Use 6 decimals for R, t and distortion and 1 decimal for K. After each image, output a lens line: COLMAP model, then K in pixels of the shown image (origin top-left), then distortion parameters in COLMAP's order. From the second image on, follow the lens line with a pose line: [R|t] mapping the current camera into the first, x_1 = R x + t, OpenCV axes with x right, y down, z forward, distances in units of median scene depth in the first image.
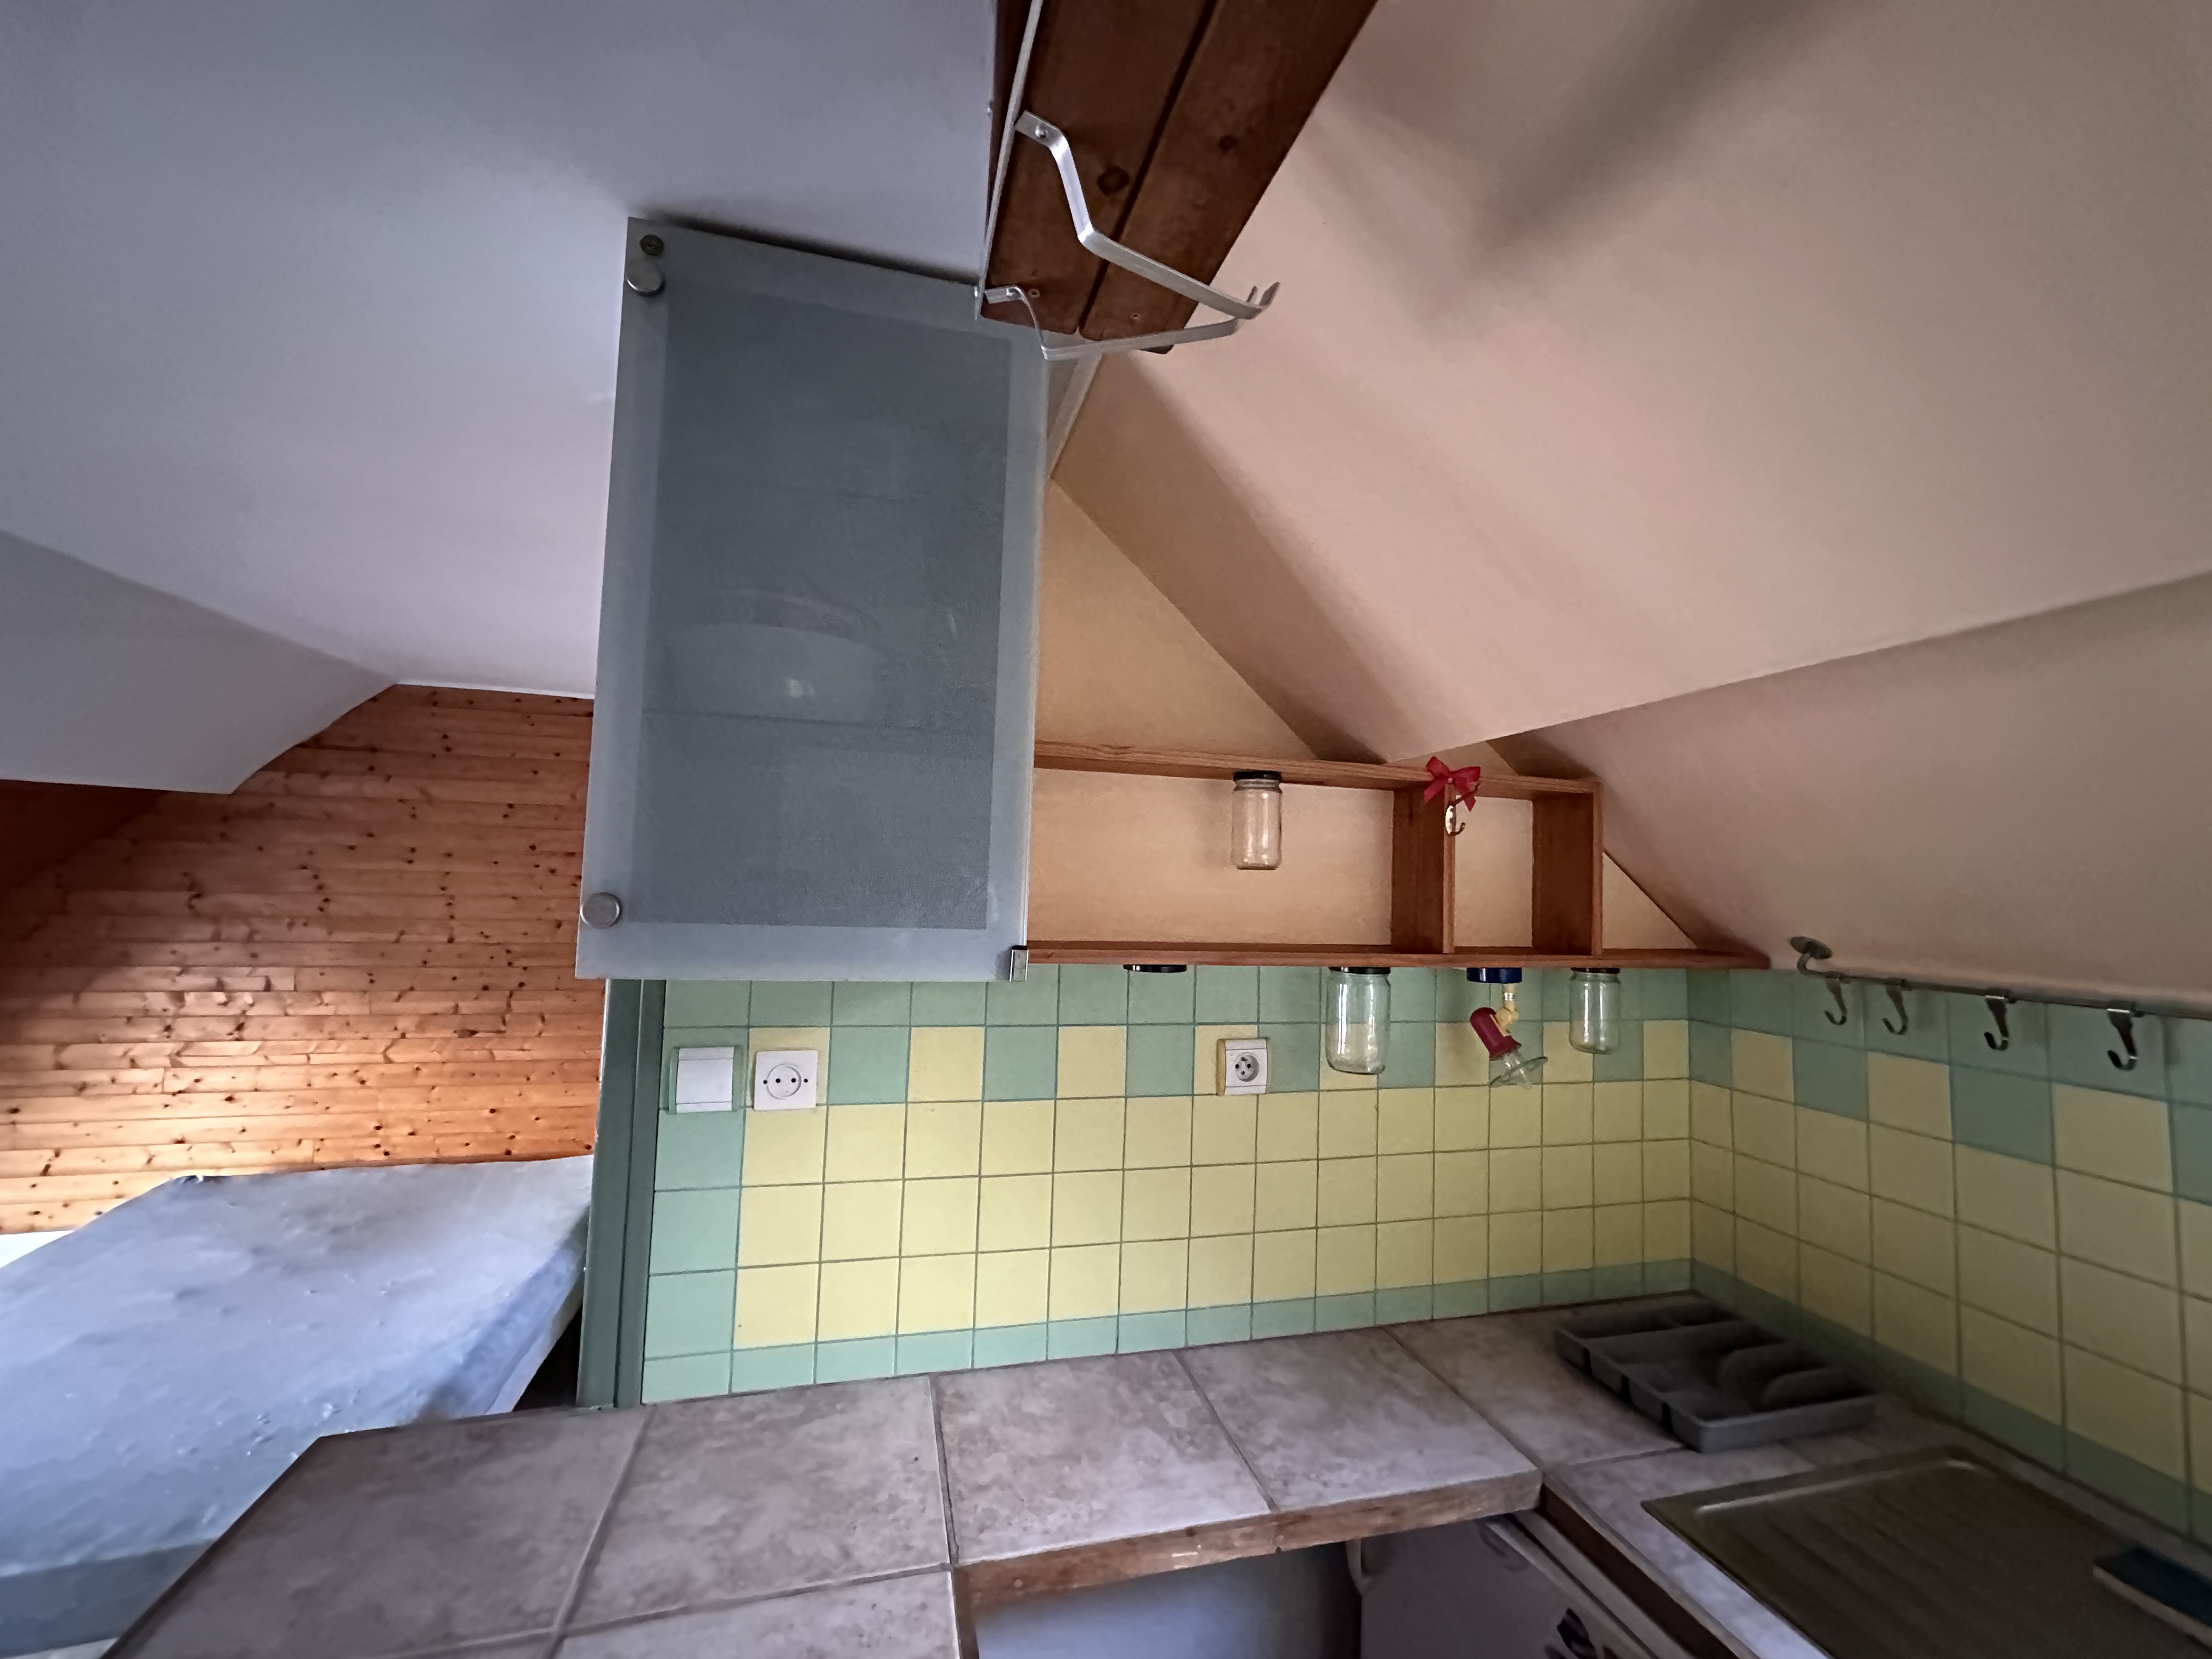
lens RADIAL K [[885.1, 0, 1110.2], [0, 885.1, 831.6], [0, 0, 1]] dist [0.001785, 0.000436]
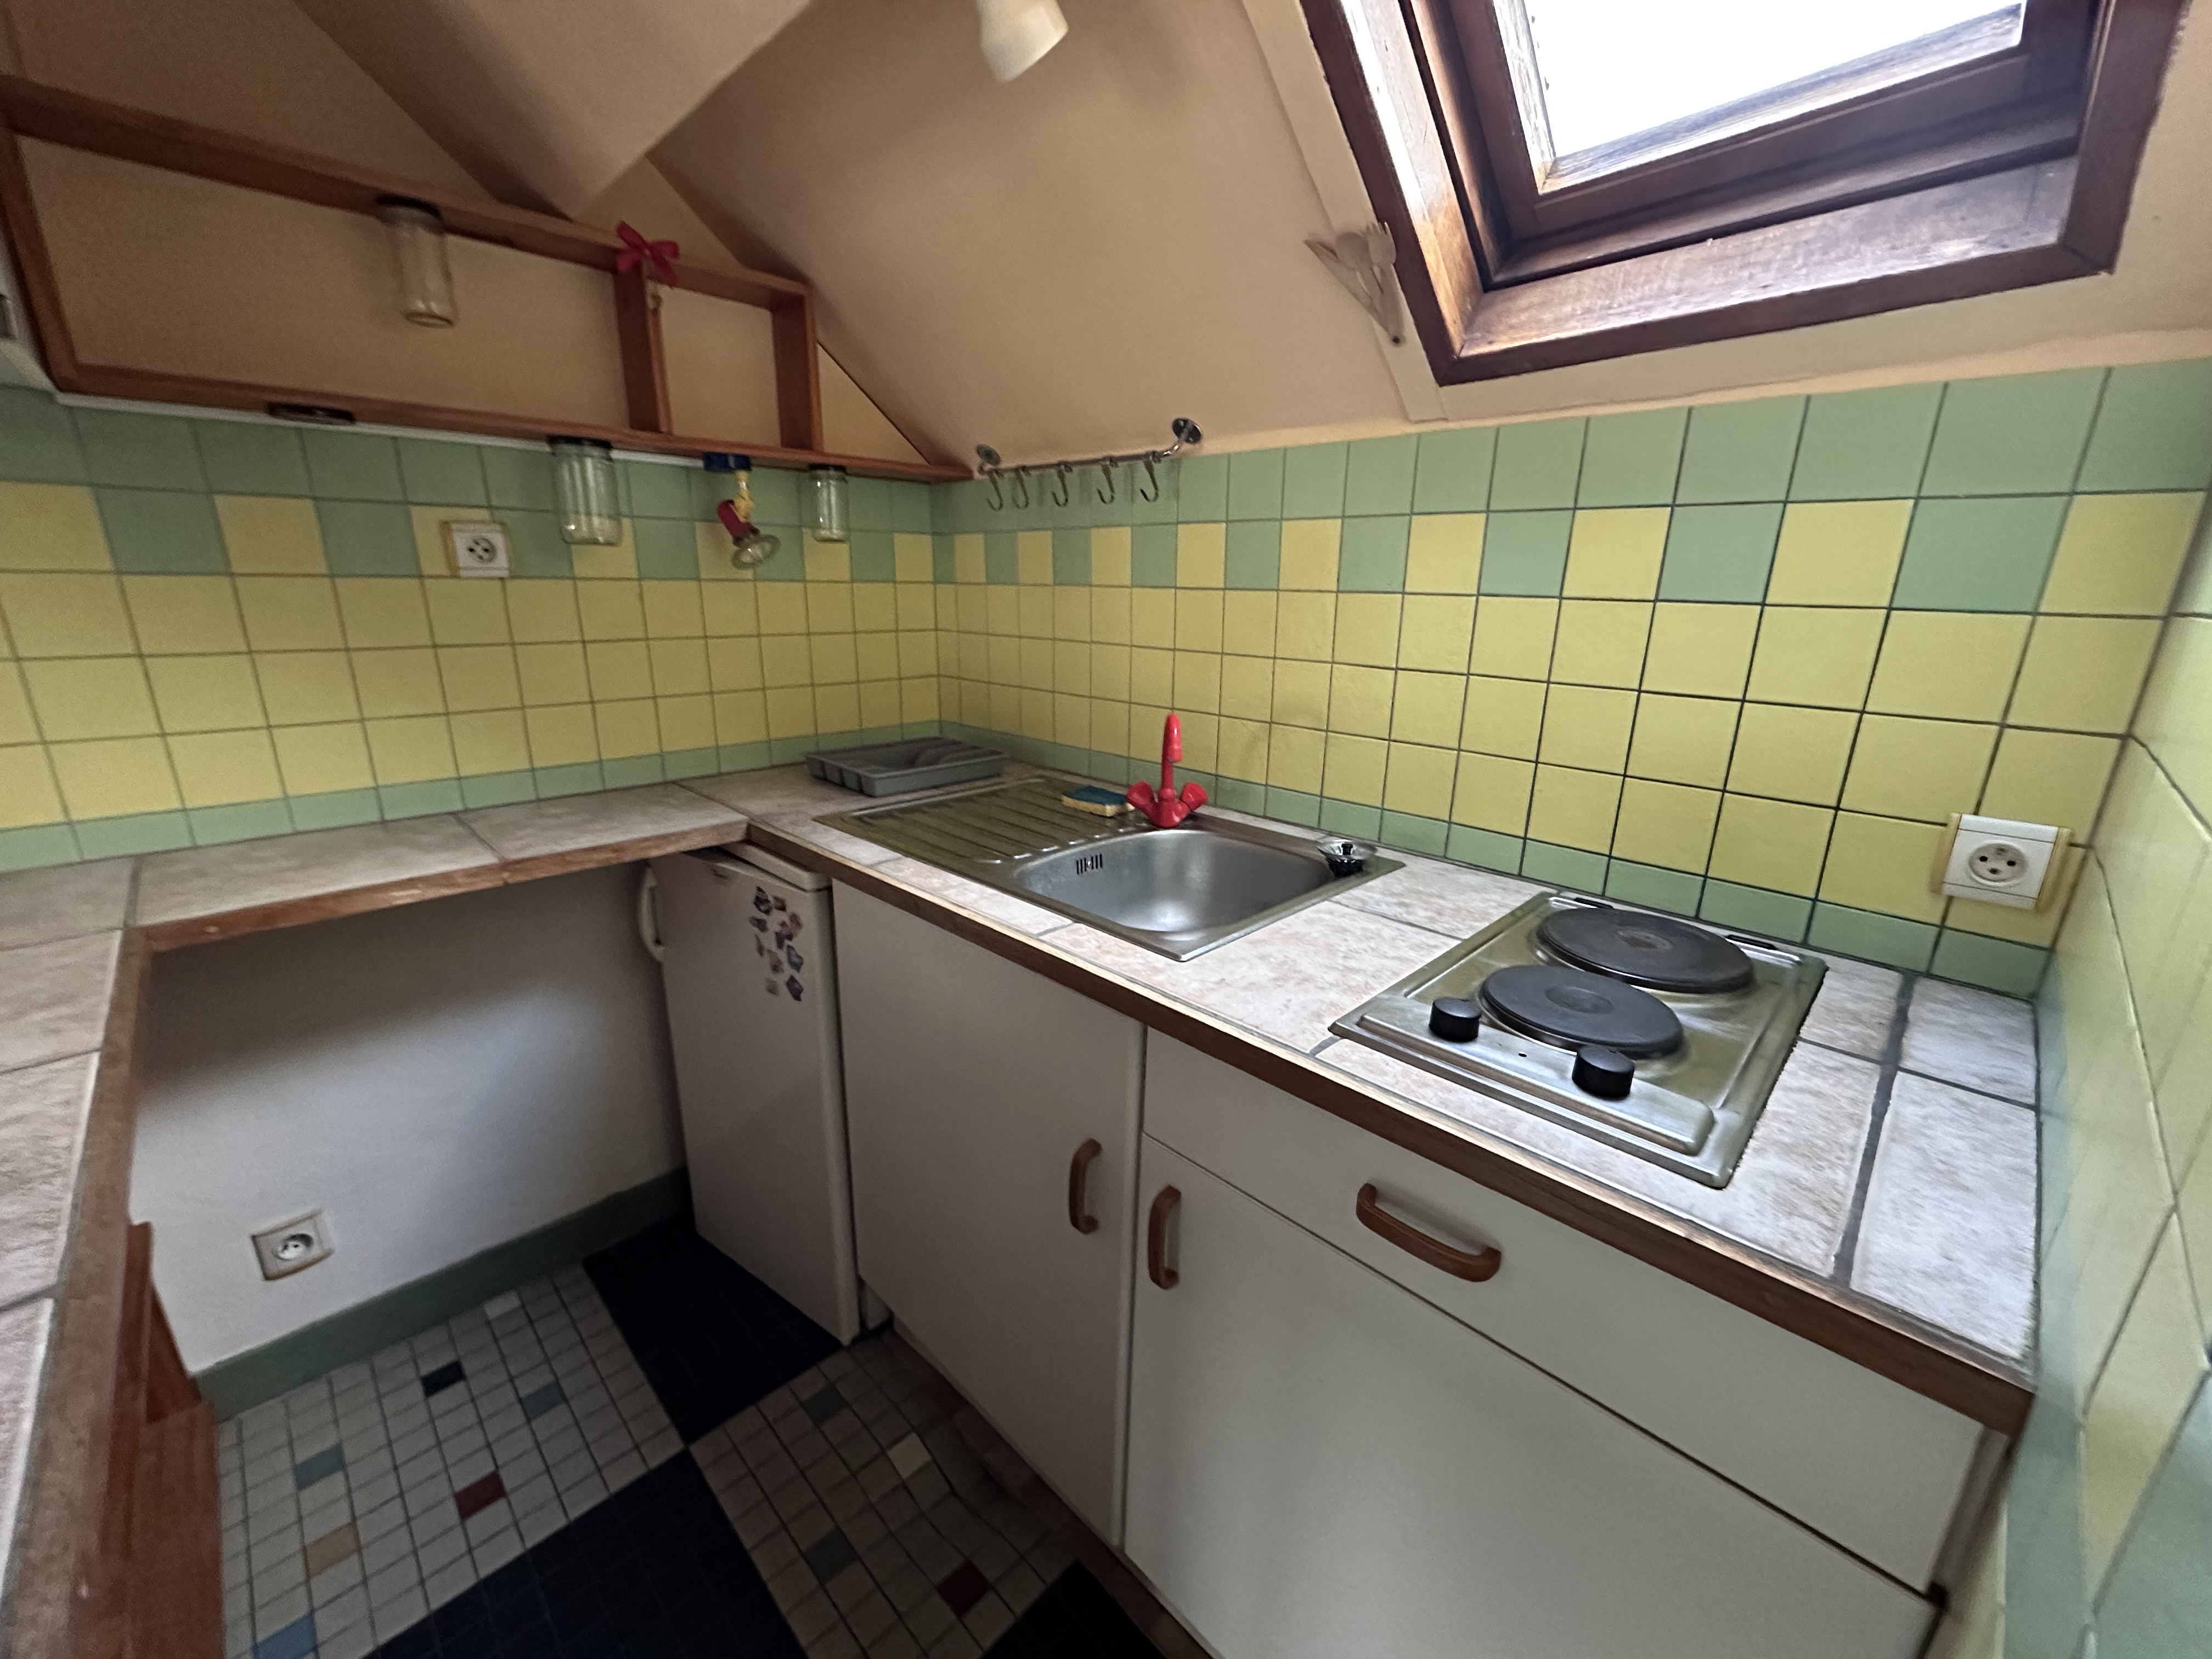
lens RADIAL K [[885.1, 0, 1105.2], [0, 885.1, 832.4], [0, 0, 1]] dist [0.001785, 0.000436]
pose [[0.864577, -0.154727, 0.478086, 0.247700], [-0.019397, 0.940428, 0.339438, 0.218686], [-0.502126, -0.302744, 0.810072, -0.316864]]
